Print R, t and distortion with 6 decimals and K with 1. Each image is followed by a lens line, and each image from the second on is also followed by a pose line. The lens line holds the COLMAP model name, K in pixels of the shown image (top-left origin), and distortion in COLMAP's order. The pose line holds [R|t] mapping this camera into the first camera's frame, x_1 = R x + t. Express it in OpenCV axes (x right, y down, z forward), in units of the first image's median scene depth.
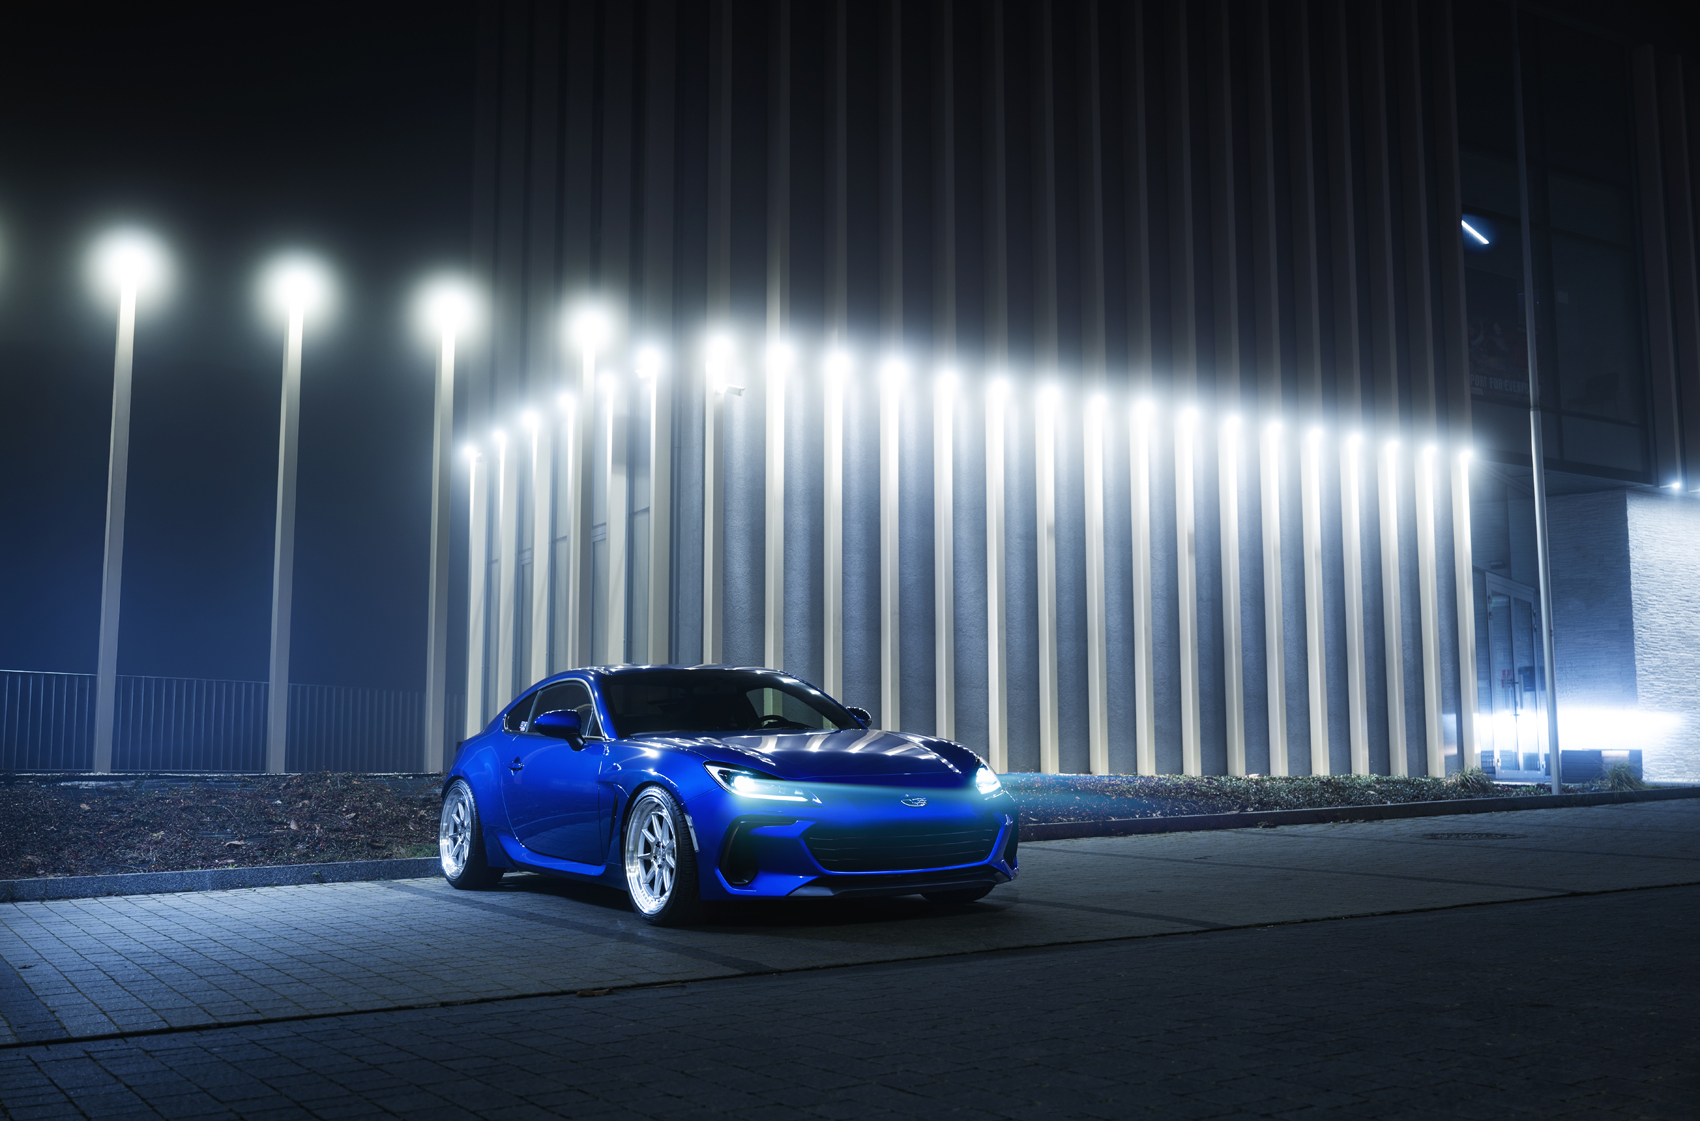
lens RADIAL K [[1741.8, 0, 850.0], [0, 1741.8, 560.5], [0, 0, 1]] dist [0.003282, 0.006506]
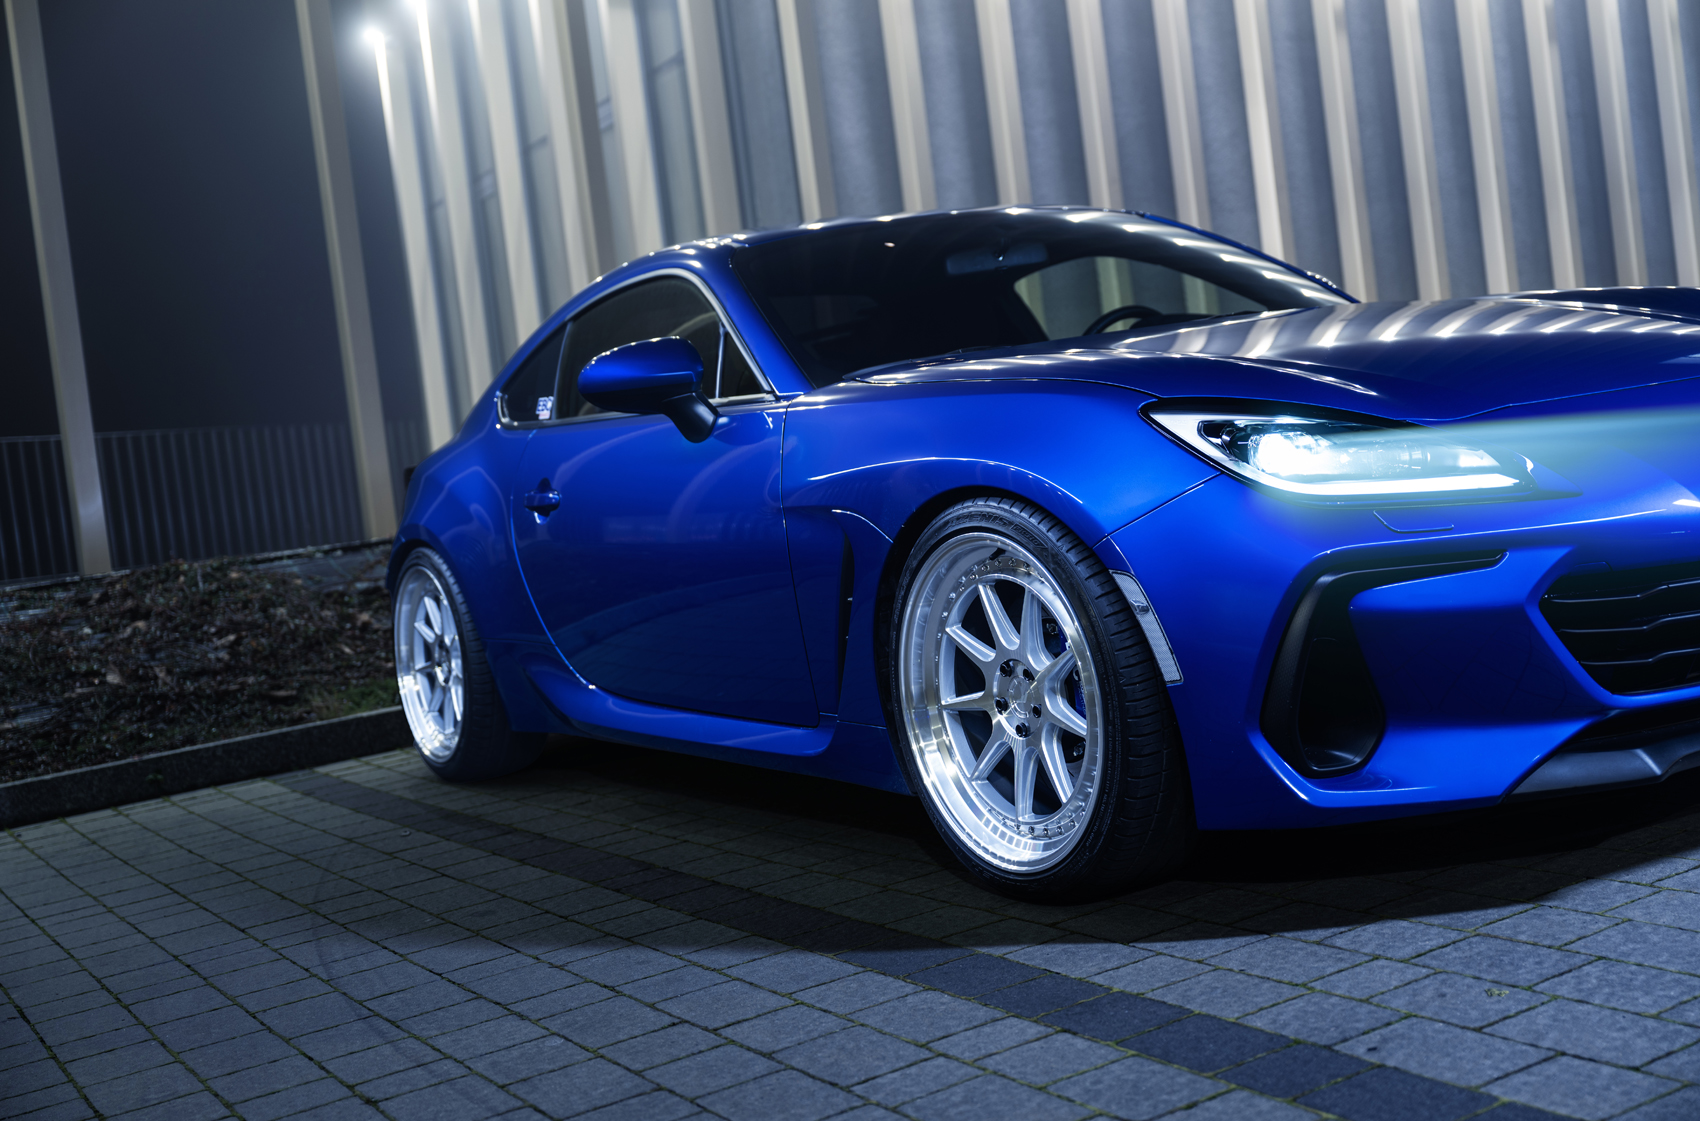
lens RADIAL K [[1975.9, 0, 850.0], [0, 1975.9, 560.5], [0, 0, 1]] dist [0.002909, 0.013986]
pose [[0.992414, -0.121274, -0.020176, -0.105890], [0.122940, 0.979673, 0.158513, 0.063095], [0.000542, -0.159790, 0.987151, 0.505737]]
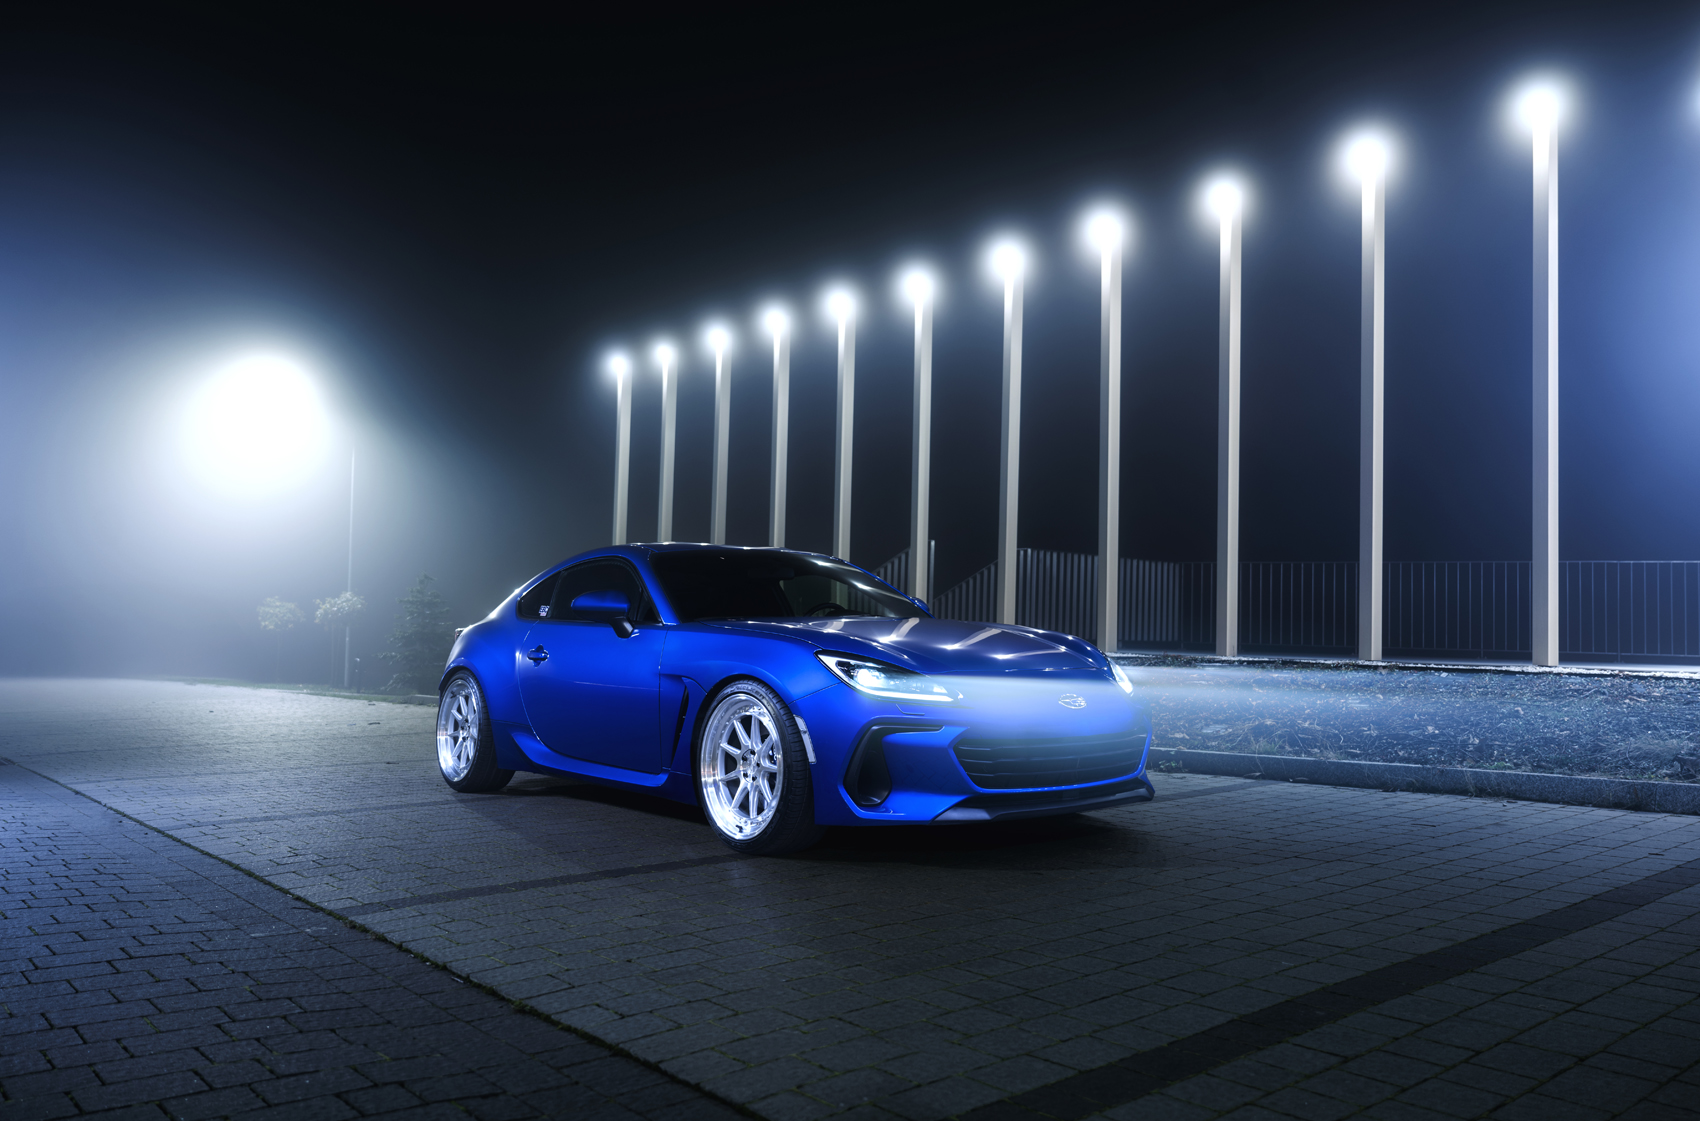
lens RADIAL K [[1265.4, 0, 850.0], [0, 1265.4, 560.5], [0, 0, 1]] dist [-0.001309, 0.000099]
pose [[0.991258, 0.021775, 0.130128, -0.114811], [-0.025996, 0.999187, 0.030828, 0.044395], [-0.129351, -0.033941, 0.991018, 0.336934]]
